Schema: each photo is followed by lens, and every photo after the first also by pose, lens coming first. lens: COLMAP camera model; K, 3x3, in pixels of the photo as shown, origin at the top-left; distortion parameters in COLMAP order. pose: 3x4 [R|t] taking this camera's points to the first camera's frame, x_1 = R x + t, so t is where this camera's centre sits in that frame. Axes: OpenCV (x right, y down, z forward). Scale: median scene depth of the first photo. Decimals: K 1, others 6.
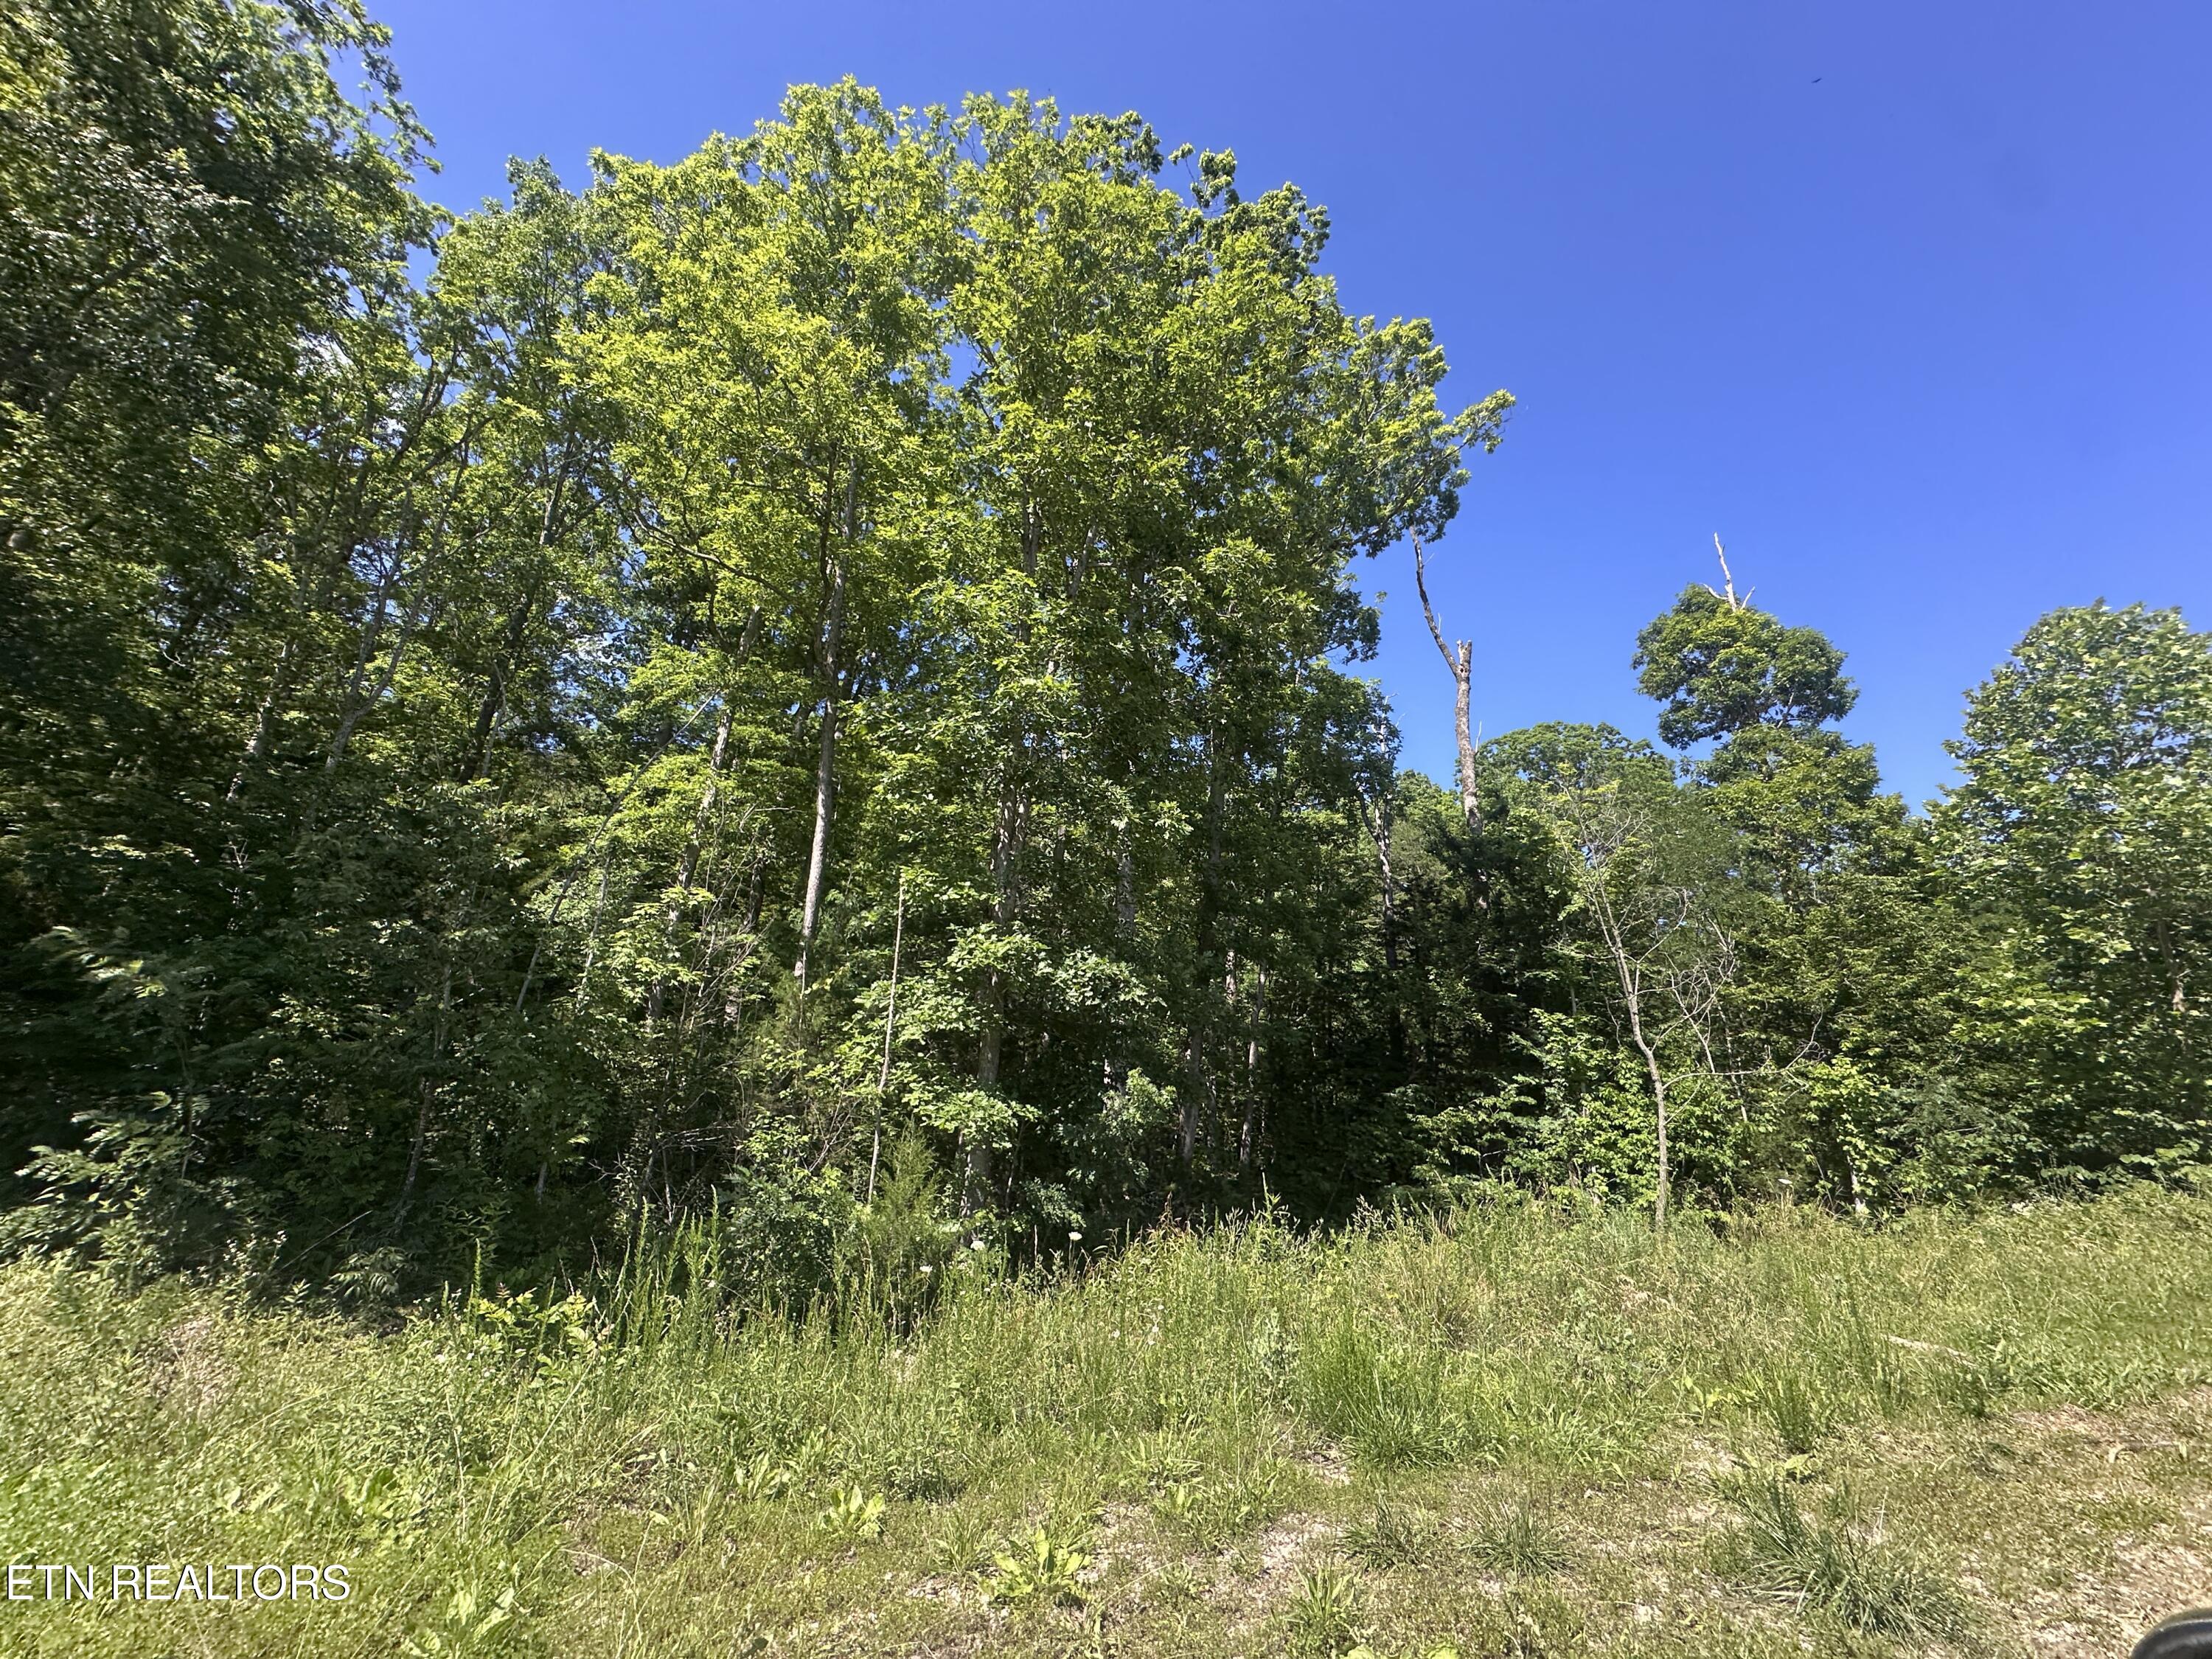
lens RADIAL K [[909.8, 0, 1106.0], [0, 909.8, 829.5], [0, 0, 1]] dist [-0.010318, 0.010722]
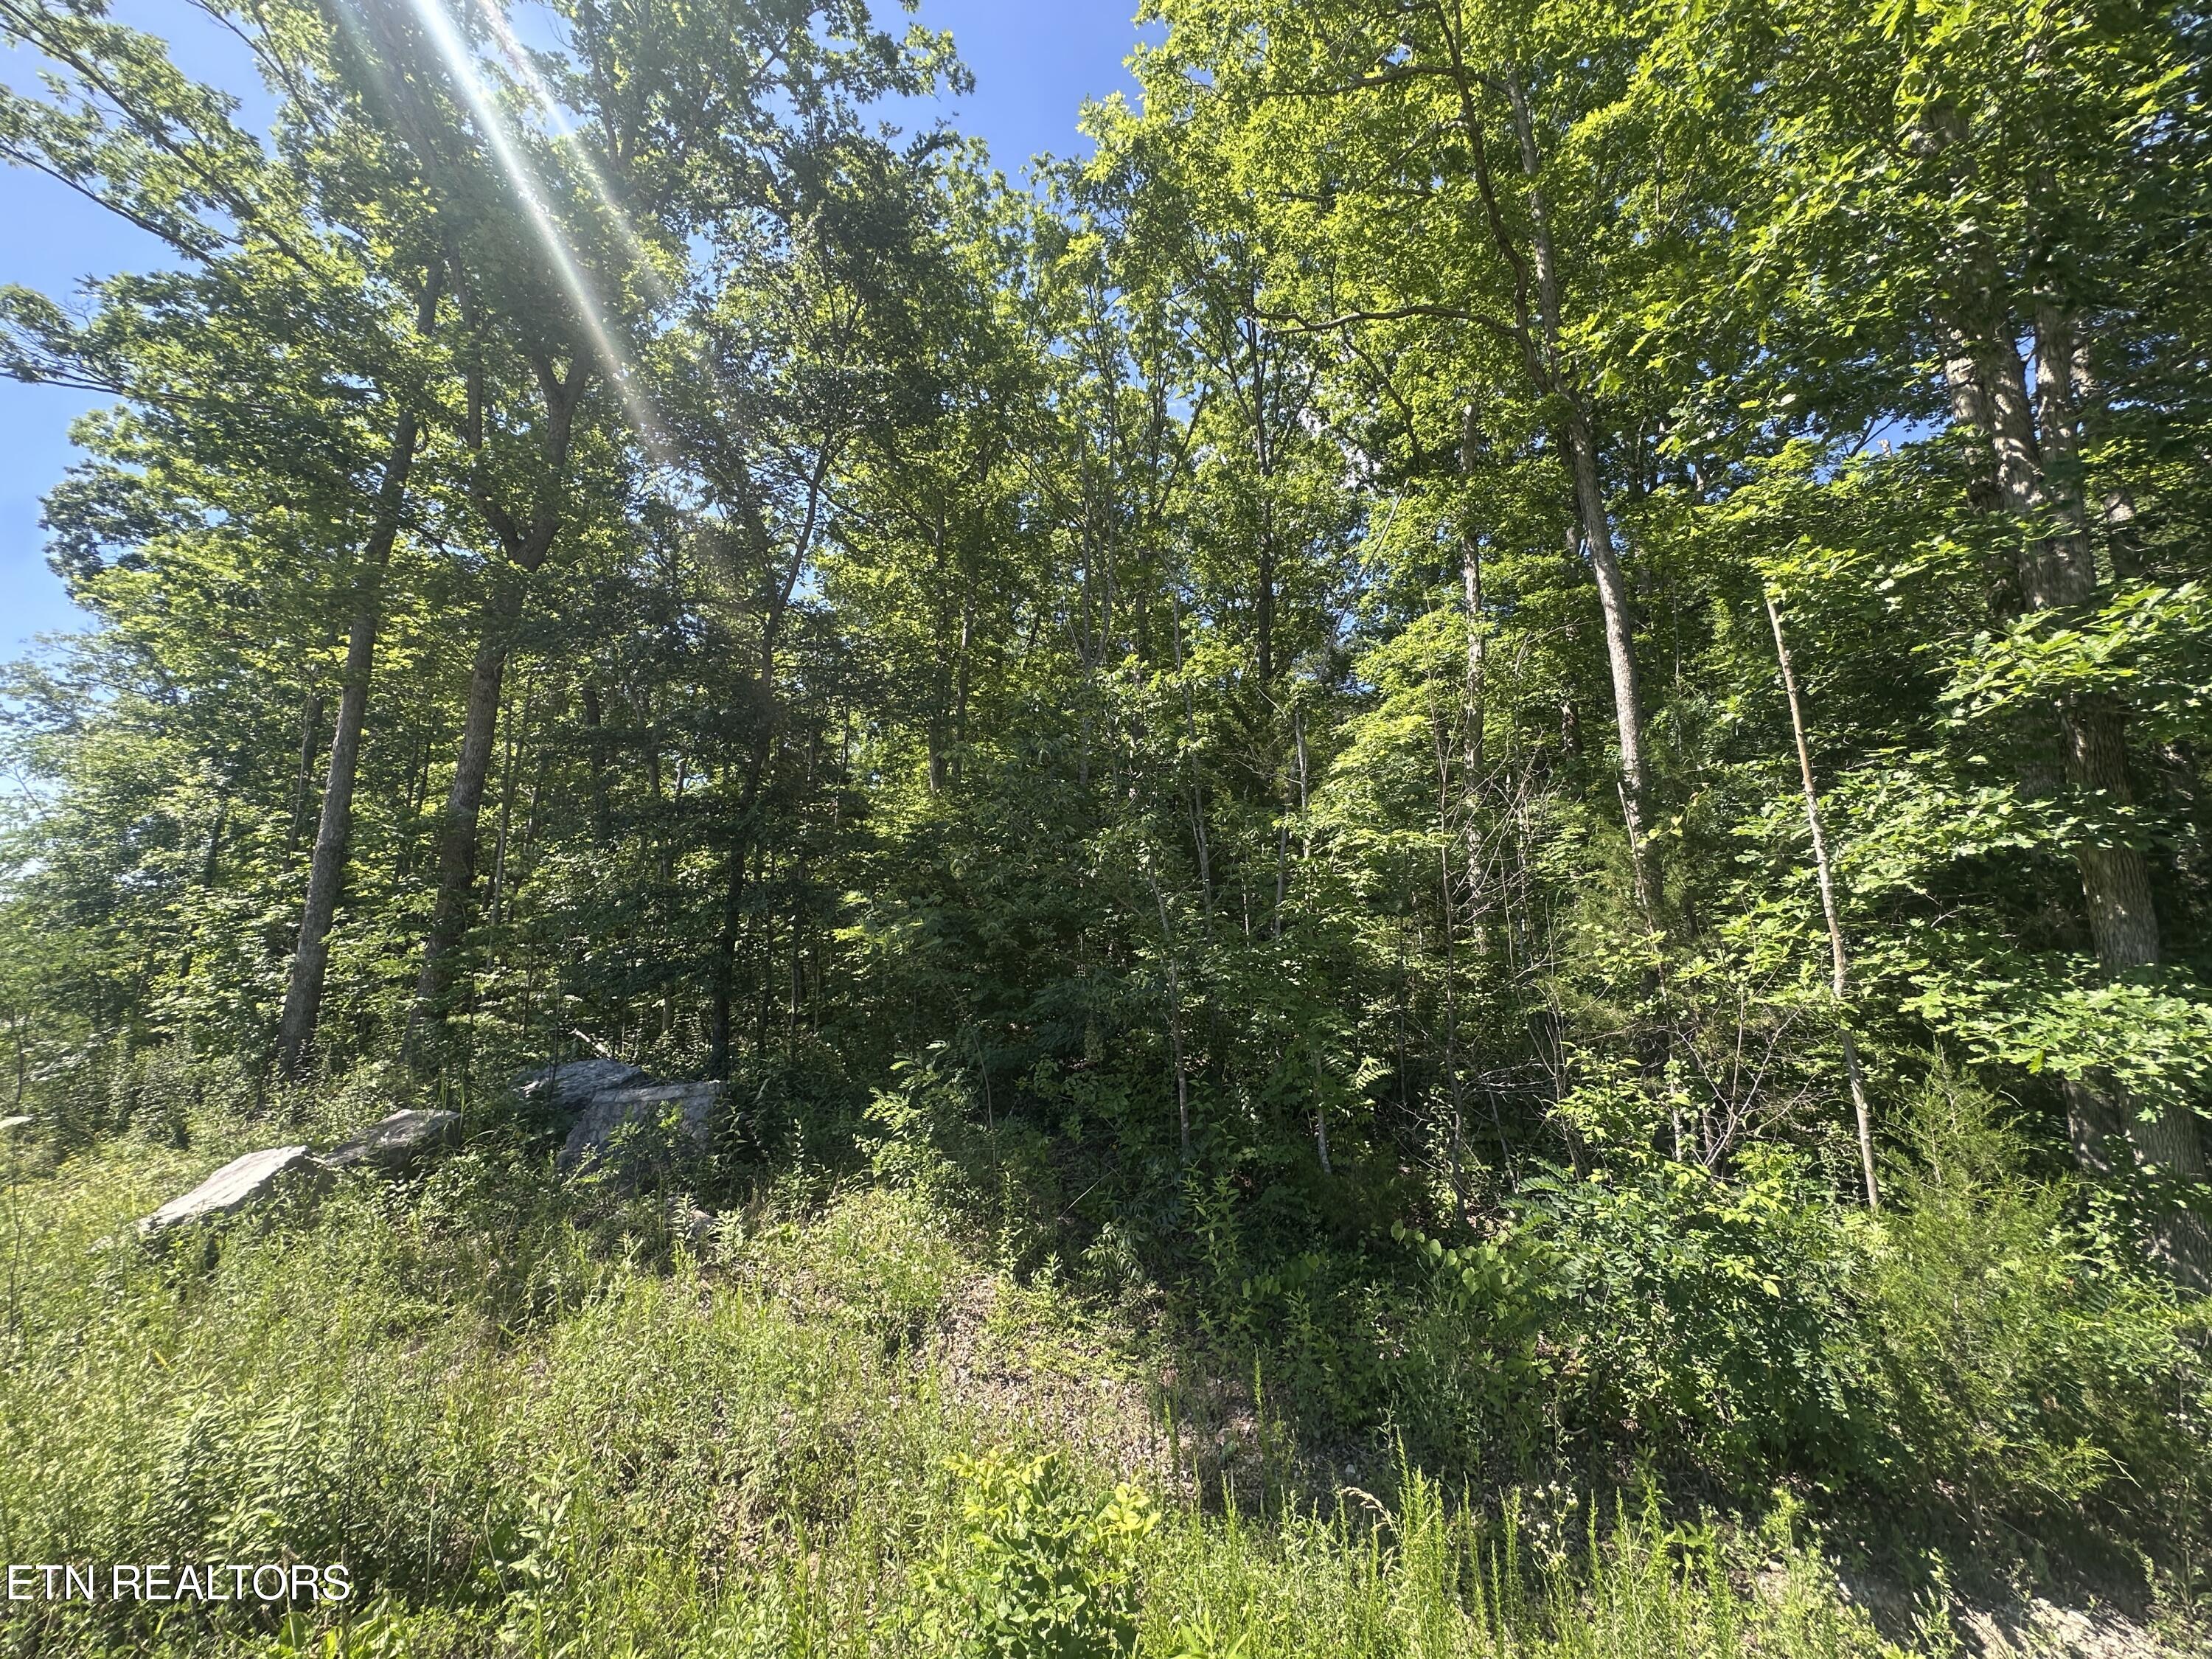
lens RADIAL K [[909.8, 0, 1106.0], [0, 909.8, 829.5], [0, 0, 1]] dist [-0.010318, 0.010722]
pose [[0.617352, -0.194560, -0.762249, -0.093255], [0.259618, 0.965038, -0.036055, 0.106841], [0.742614, -0.175635, 0.646279, 0.371255]]
